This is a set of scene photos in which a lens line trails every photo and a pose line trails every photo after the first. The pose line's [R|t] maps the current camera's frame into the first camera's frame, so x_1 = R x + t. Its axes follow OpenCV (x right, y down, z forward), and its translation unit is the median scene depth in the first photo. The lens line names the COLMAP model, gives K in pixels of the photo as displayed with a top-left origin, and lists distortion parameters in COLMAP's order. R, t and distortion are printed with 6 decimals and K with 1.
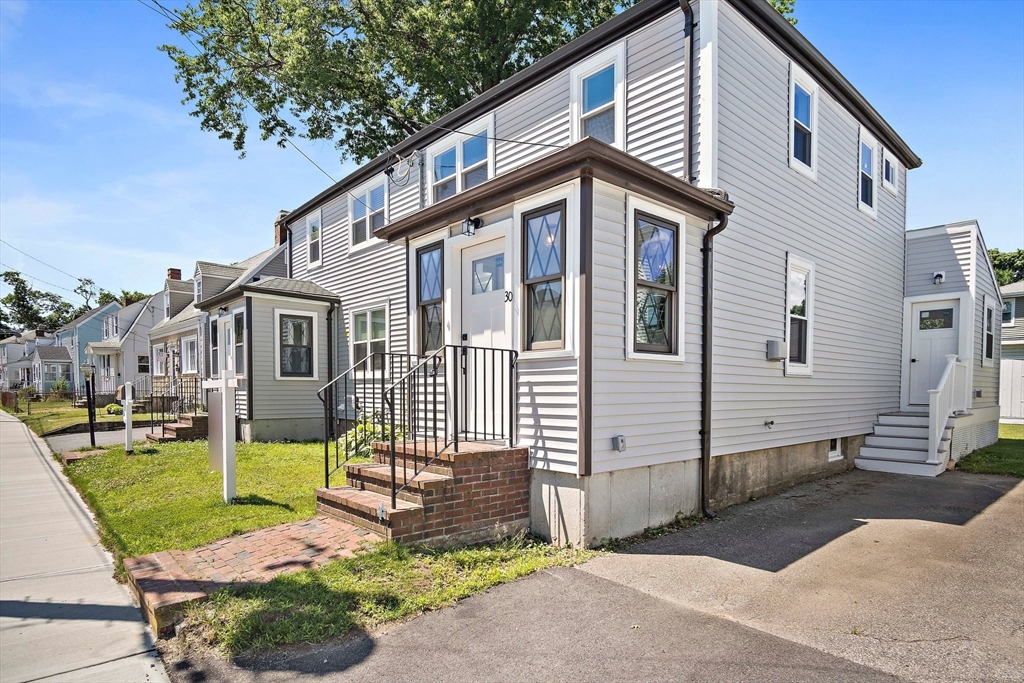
lens RADIAL K [[562.6, 0, 511.4], [0, 562.6, 405.0], [0, 0, 1]] dist [-0.069355, 0.000139]
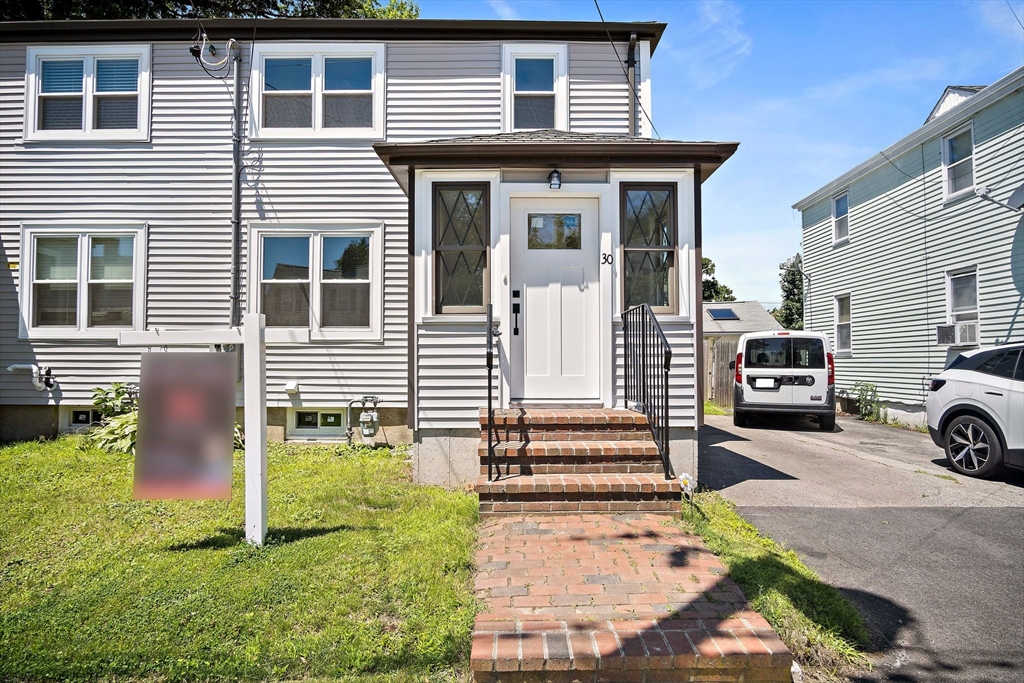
lens RADIAL K [[549.3, 0, 509.0], [0, 549.3, 346.5], [0, 0, 1]] dist [-0.024823, 0.001549]
pose [[0.679419, 0.036866, 0.732824, -0.741004], [0.015436, 0.997798, -0.064508, 0.022198], [-0.733588, 0.055139, 0.677354, 0.410040]]
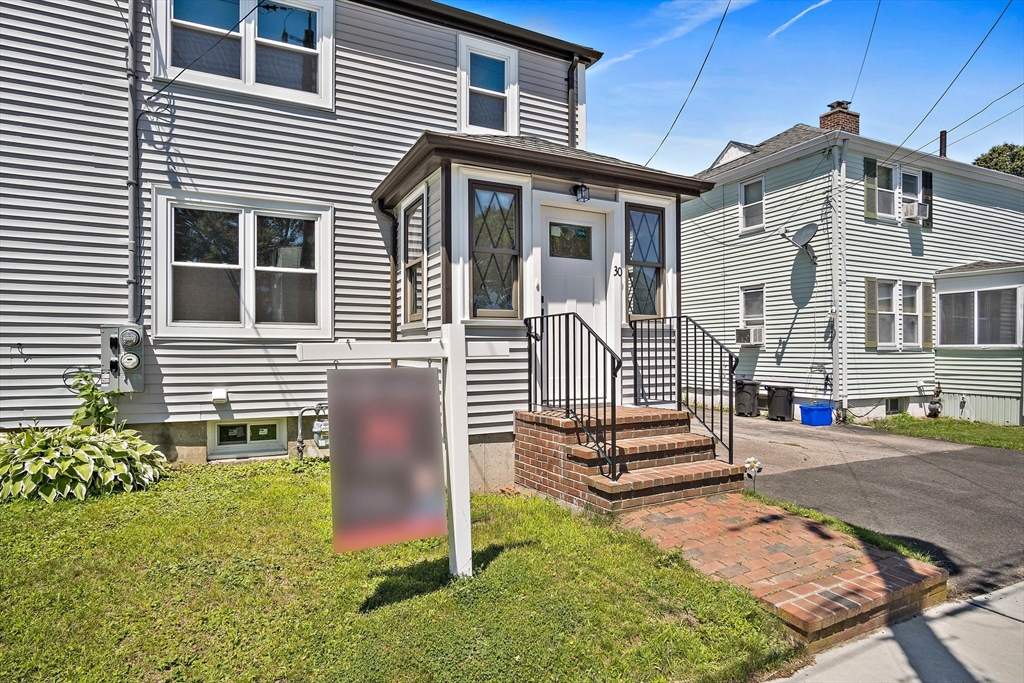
lens RADIAL K [[554.9, 0, 512.0], [0, 554.9, 351.3], [0, 0, 1]] dist [-0.024384, 0.001521]
pose [[0.277498, 0.013184, 0.960636, -0.985064], [0.032205, 0.999216, -0.023016, -0.013448], [-0.960186, 0.037324, 0.276856, 0.791622]]
